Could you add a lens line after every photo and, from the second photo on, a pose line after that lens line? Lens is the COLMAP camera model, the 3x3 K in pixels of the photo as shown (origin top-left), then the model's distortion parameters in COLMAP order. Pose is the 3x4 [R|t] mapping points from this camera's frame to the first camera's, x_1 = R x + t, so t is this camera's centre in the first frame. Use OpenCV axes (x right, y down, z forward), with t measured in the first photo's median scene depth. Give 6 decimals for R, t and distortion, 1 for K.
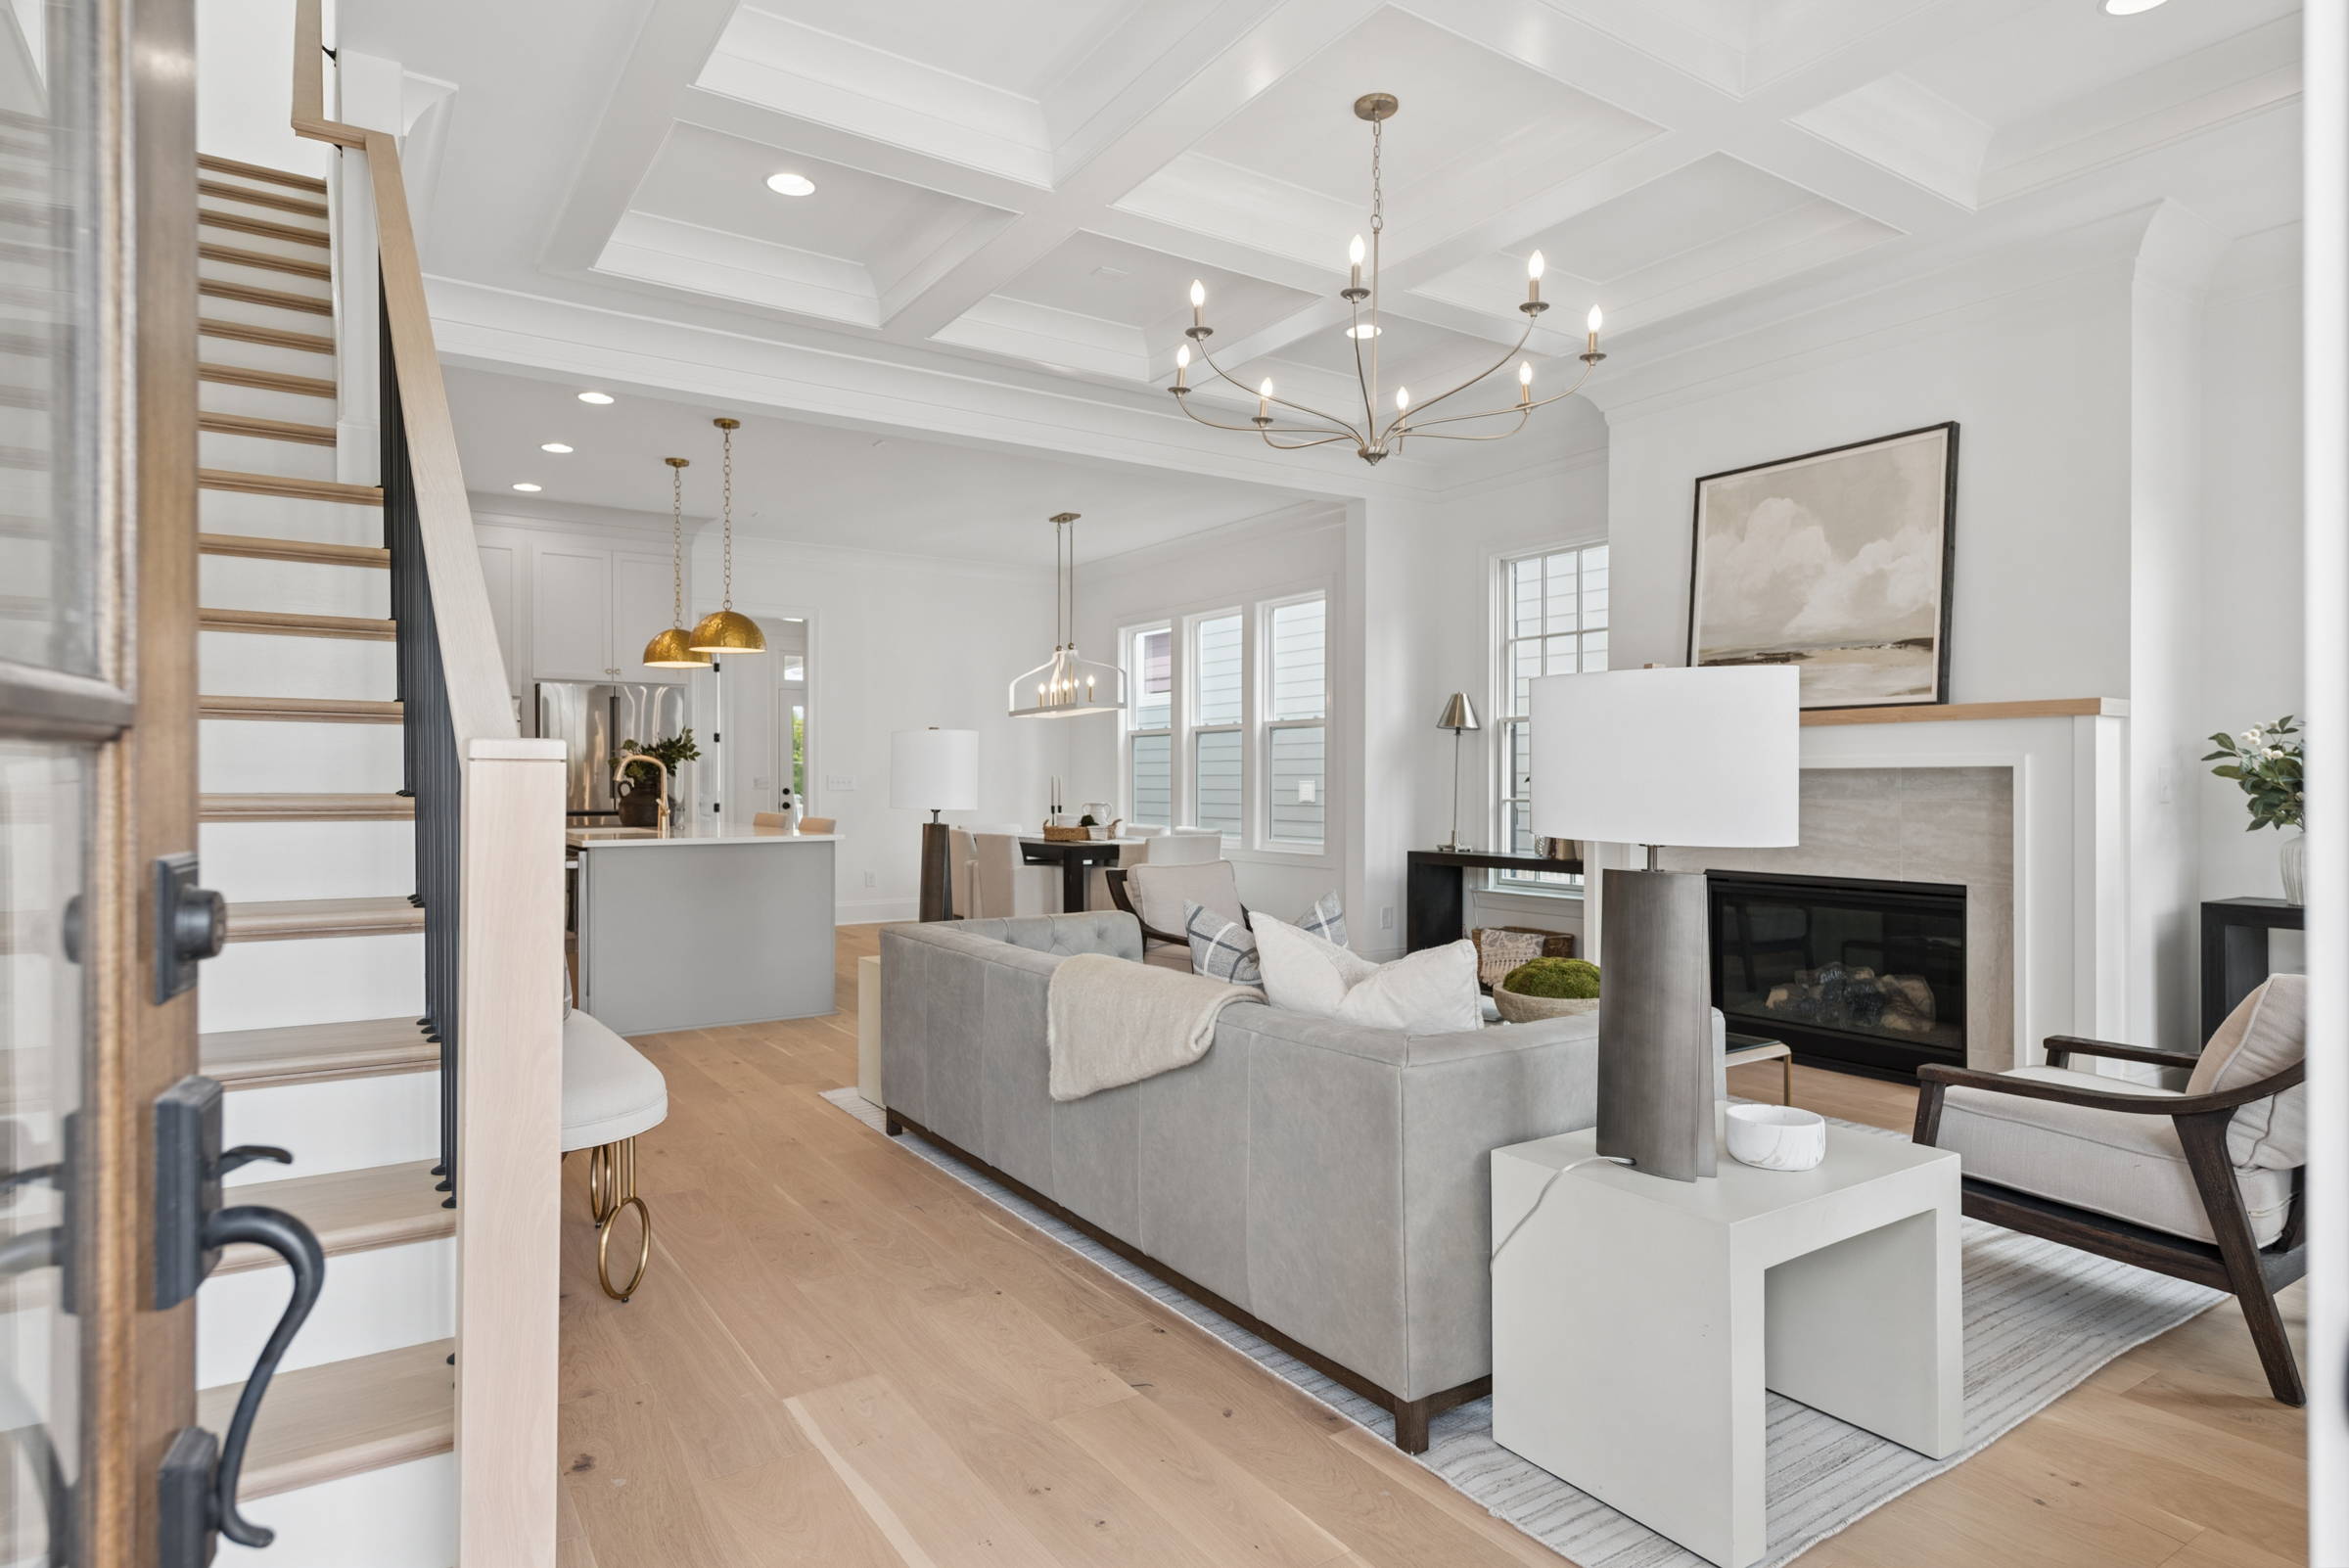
lens RADIAL K [[1328.7, 0, 1183.4], [0, 1328.7, 778.1], [0, 0, 1]] dist [0.024846, -0.000397]
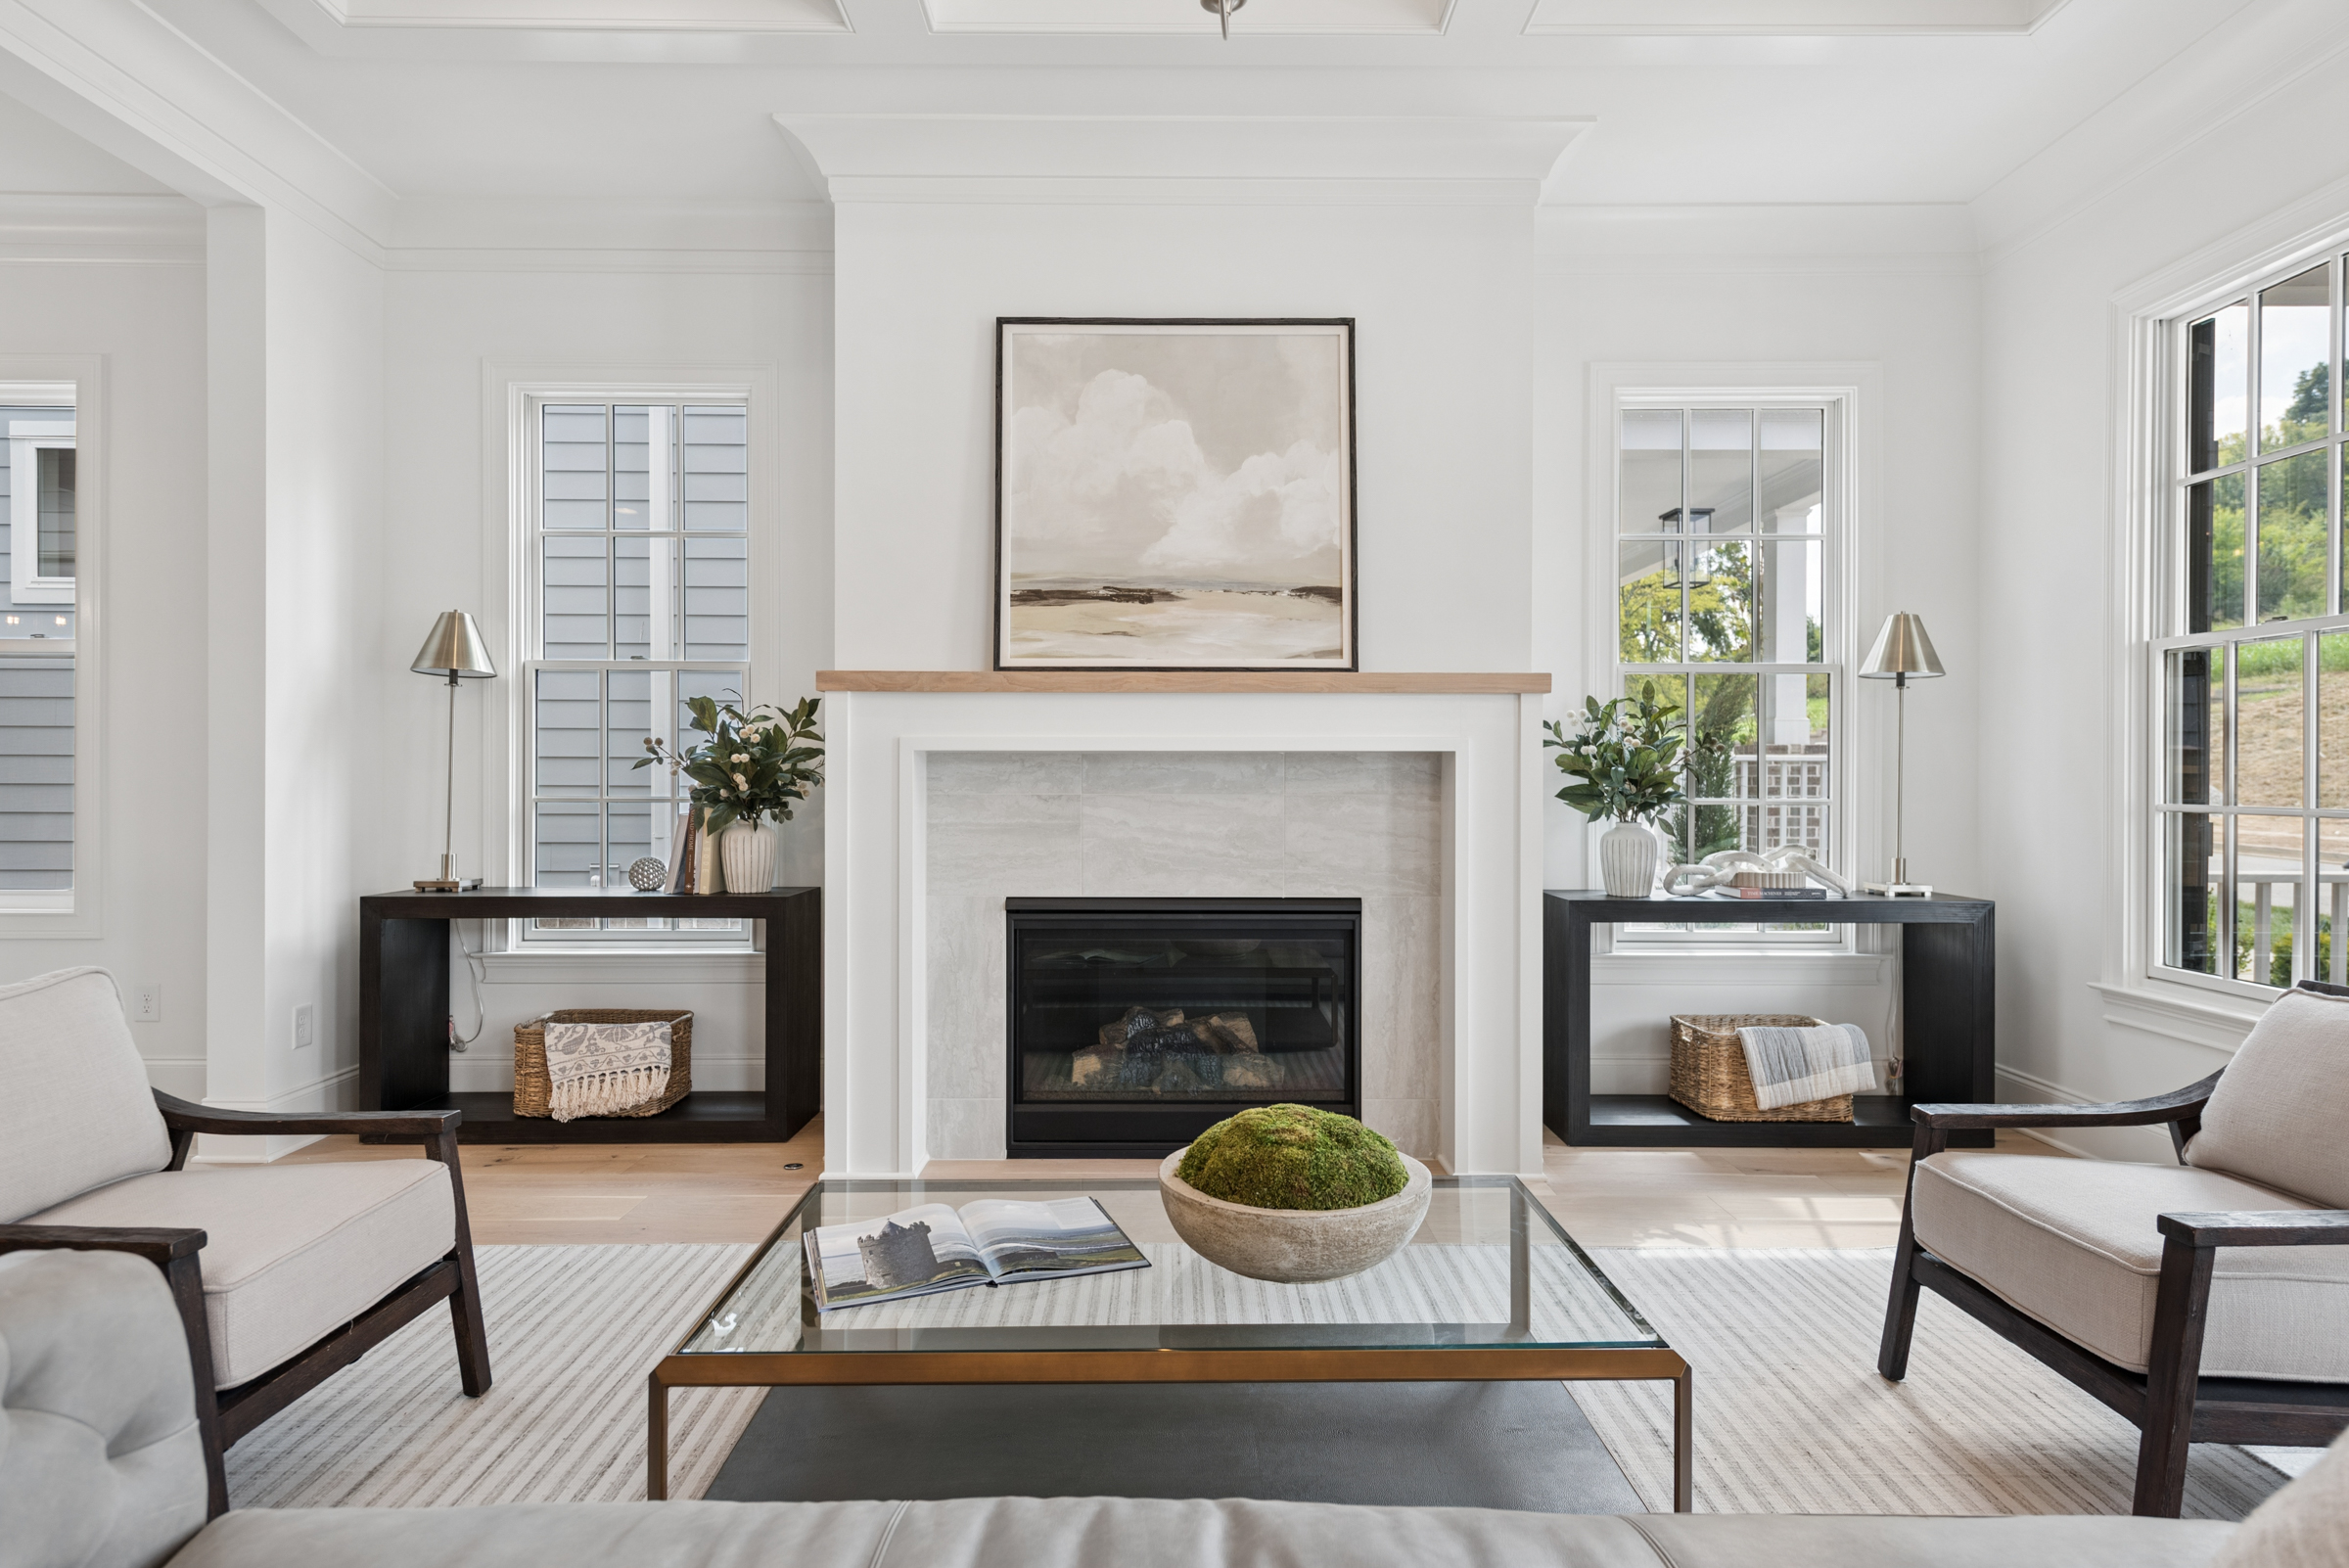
lens RADIAL K [[1328.7, 0, 1176.2], [0, 1328.7, 780.4], [0, 0, 1]] dist [0.024846, -0.000397]
pose [[0.559210, -0.003067, 0.829021, -0.134844], [-0.004640, 0.999966, 0.006829, 0.003613], [-0.829013, -0.007666, 0.559176, 0.602008]]
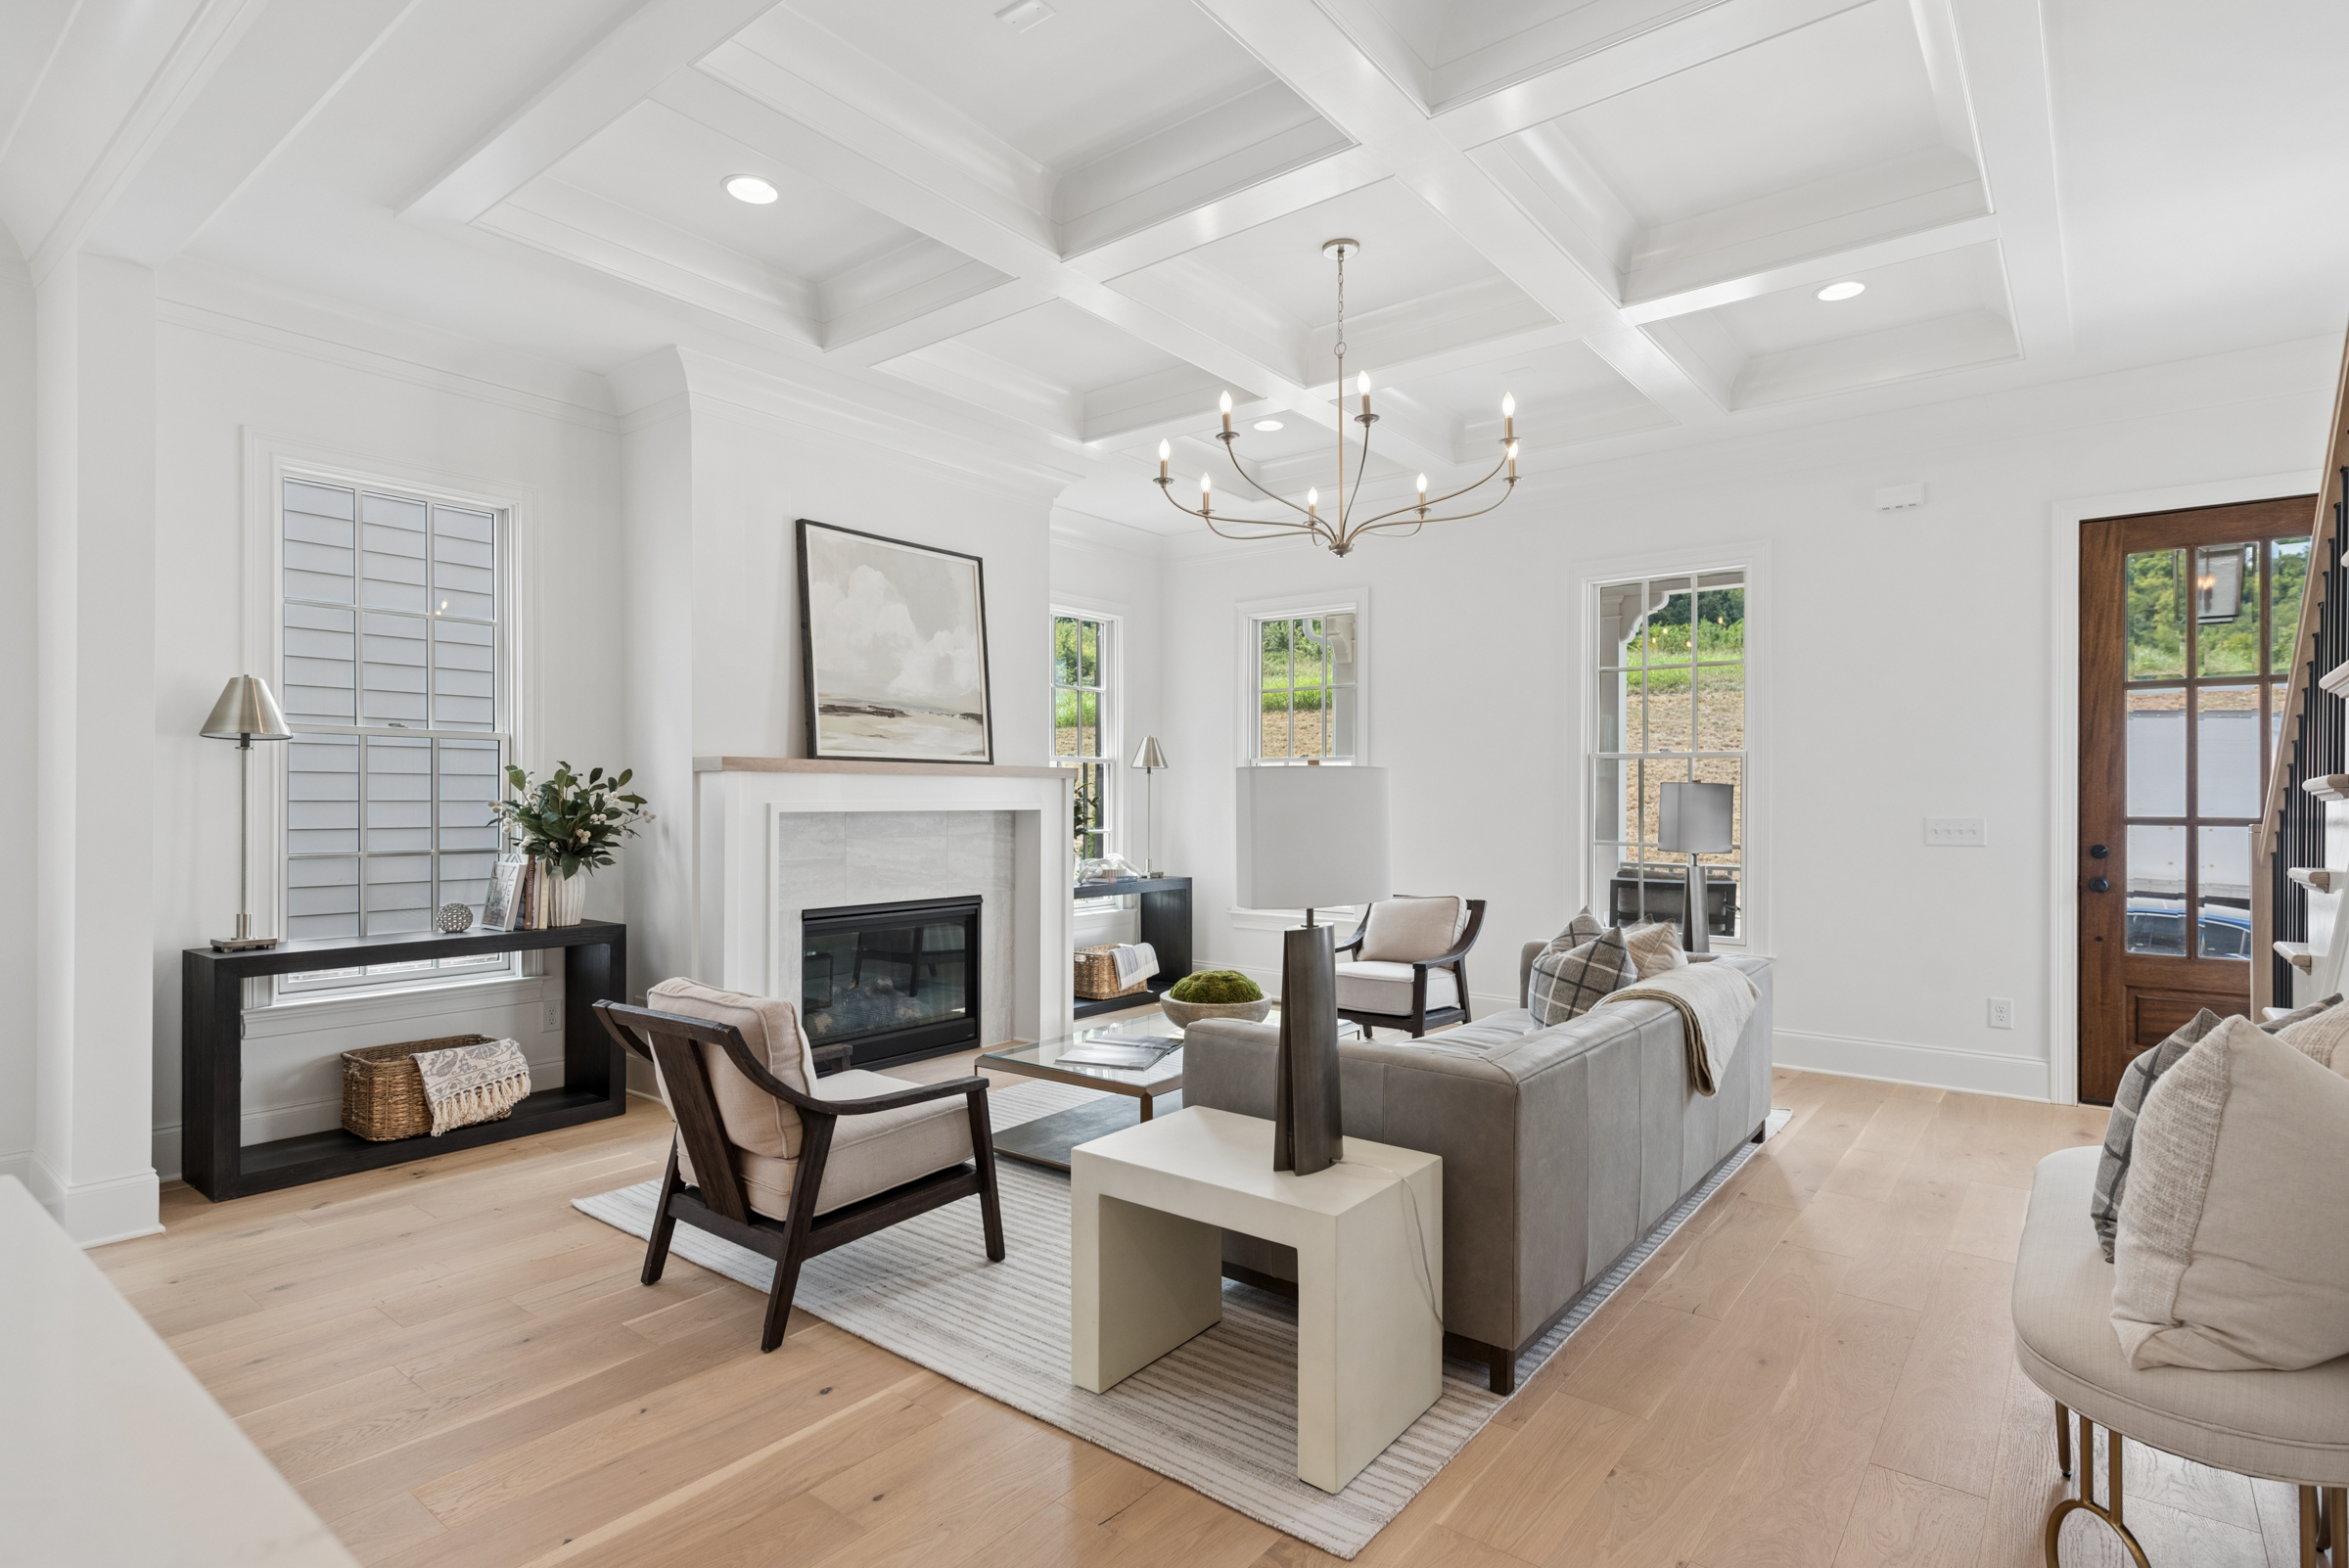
lens RADIAL K [[1185.8, 0, 1172.5], [0, 1185.8, 815.1], [0, 0, 1]] dist [0.002754, 0.000930]
pose [[-0.312334, -0.015708, 0.949842, -0.599859], [-0.005677, 0.999876, 0.014669, -0.020426], [-0.949955, -0.000811, -0.312385, 1.116211]]
